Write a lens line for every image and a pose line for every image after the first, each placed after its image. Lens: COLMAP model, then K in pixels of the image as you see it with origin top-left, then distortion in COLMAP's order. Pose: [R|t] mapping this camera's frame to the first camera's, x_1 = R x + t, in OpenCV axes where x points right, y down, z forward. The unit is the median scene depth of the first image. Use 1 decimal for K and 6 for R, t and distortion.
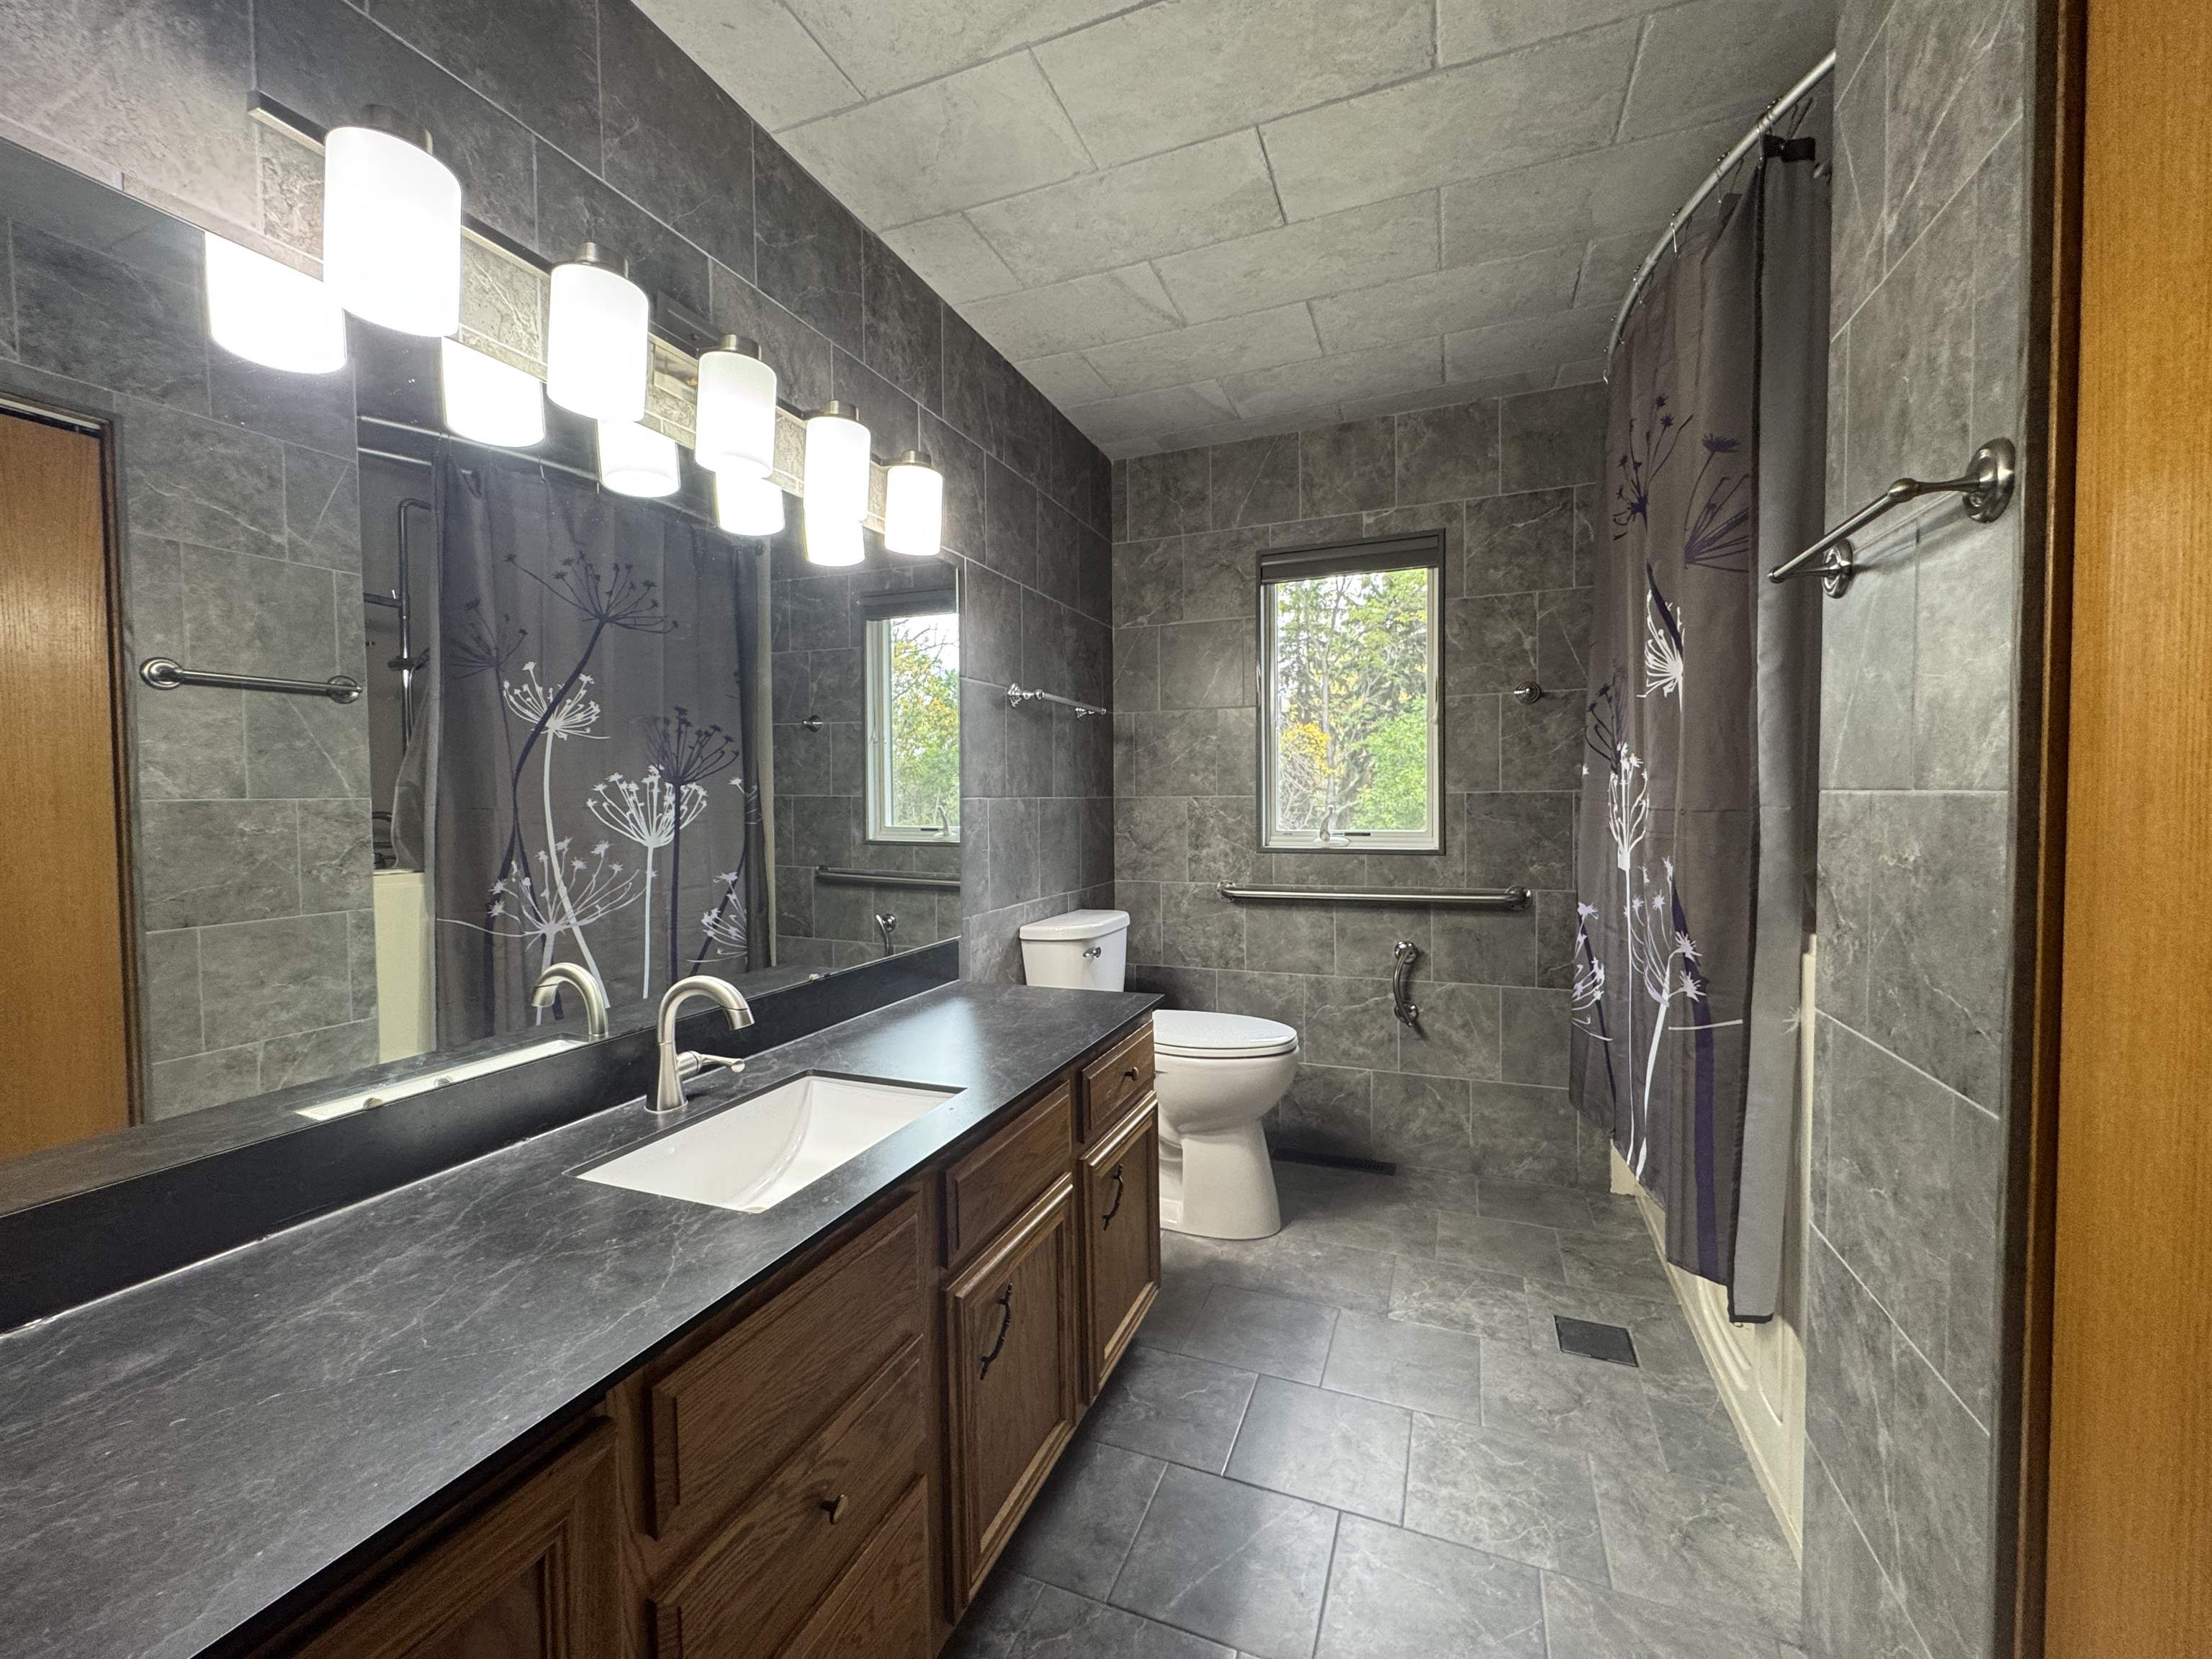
lens RADIAL K [[884.0, 0, 1105.3], [0, 884.0, 827.0], [0, 0, 1]] dist [-0.004568, 0.001361]
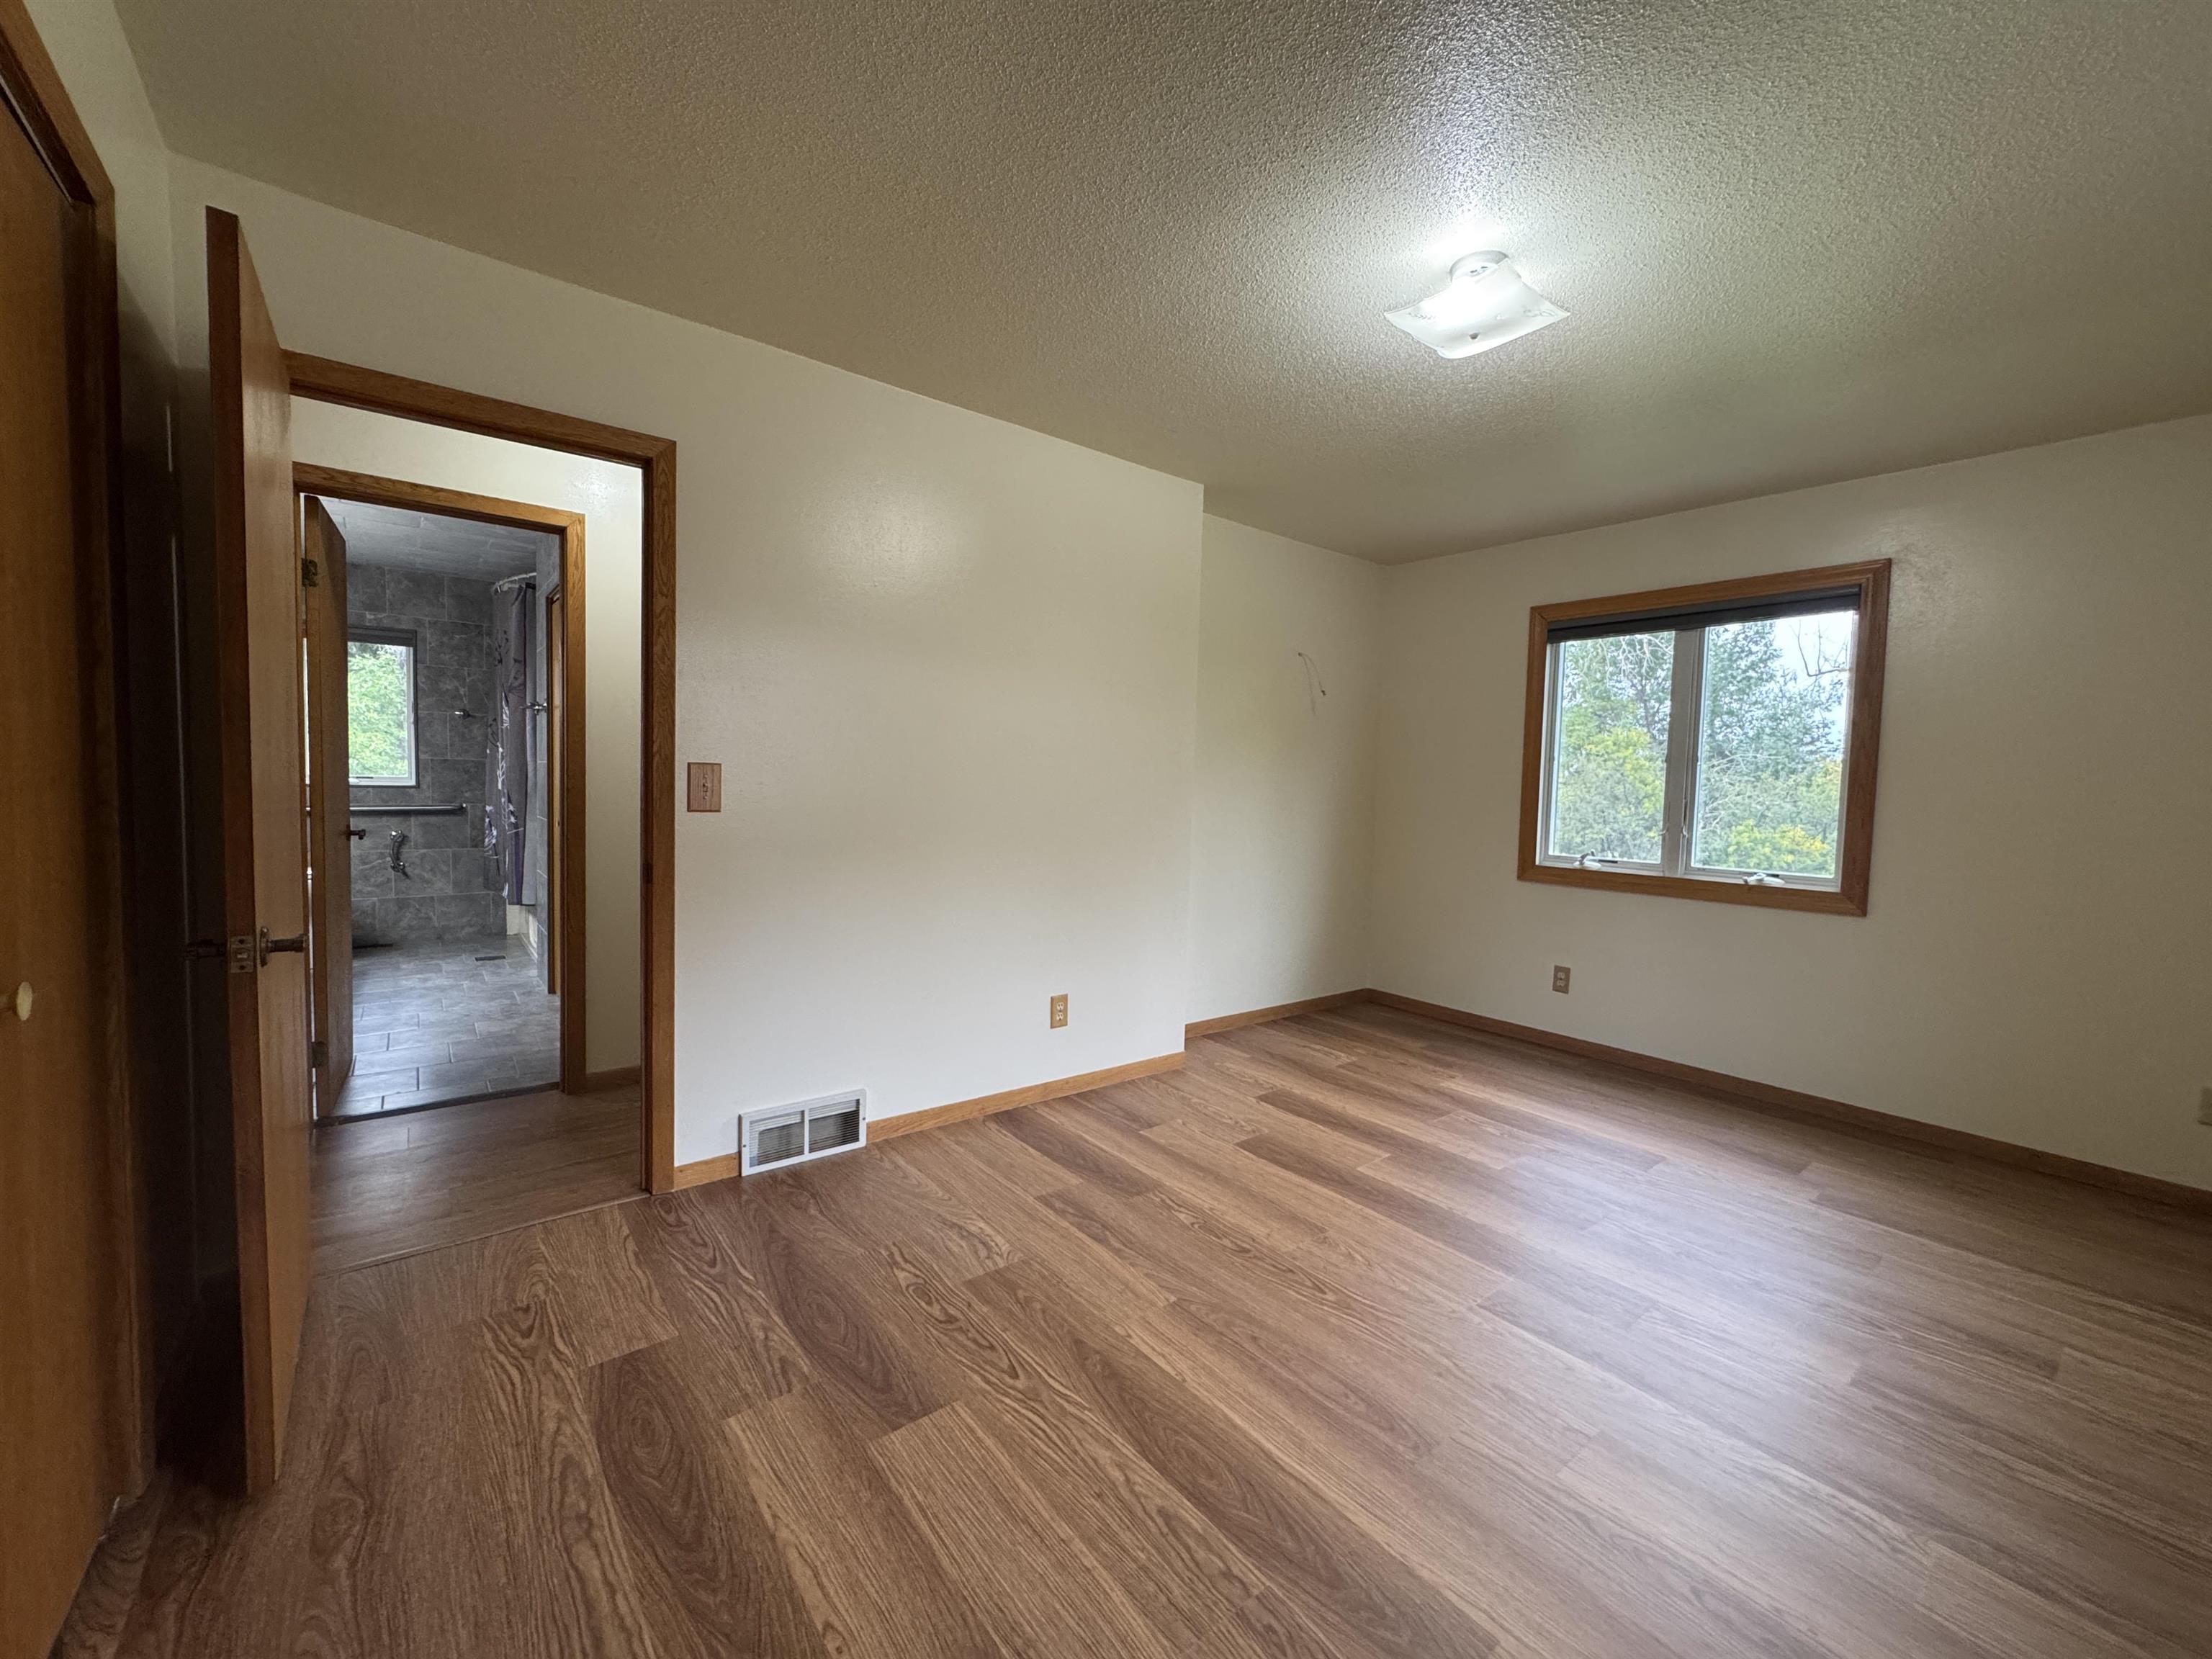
lens RADIAL K [[884.0, 0, 1112.0], [0, 884.0, 823.4], [0, 0, 1]] dist [-0.004568, 0.001361]
pose [[0.495299, -0.021395, 0.868459, -0.614426], [-0.000617, 0.999688, 0.024980, 0.062663], [-0.868723, -0.012908, 0.495131, -1.451044]]
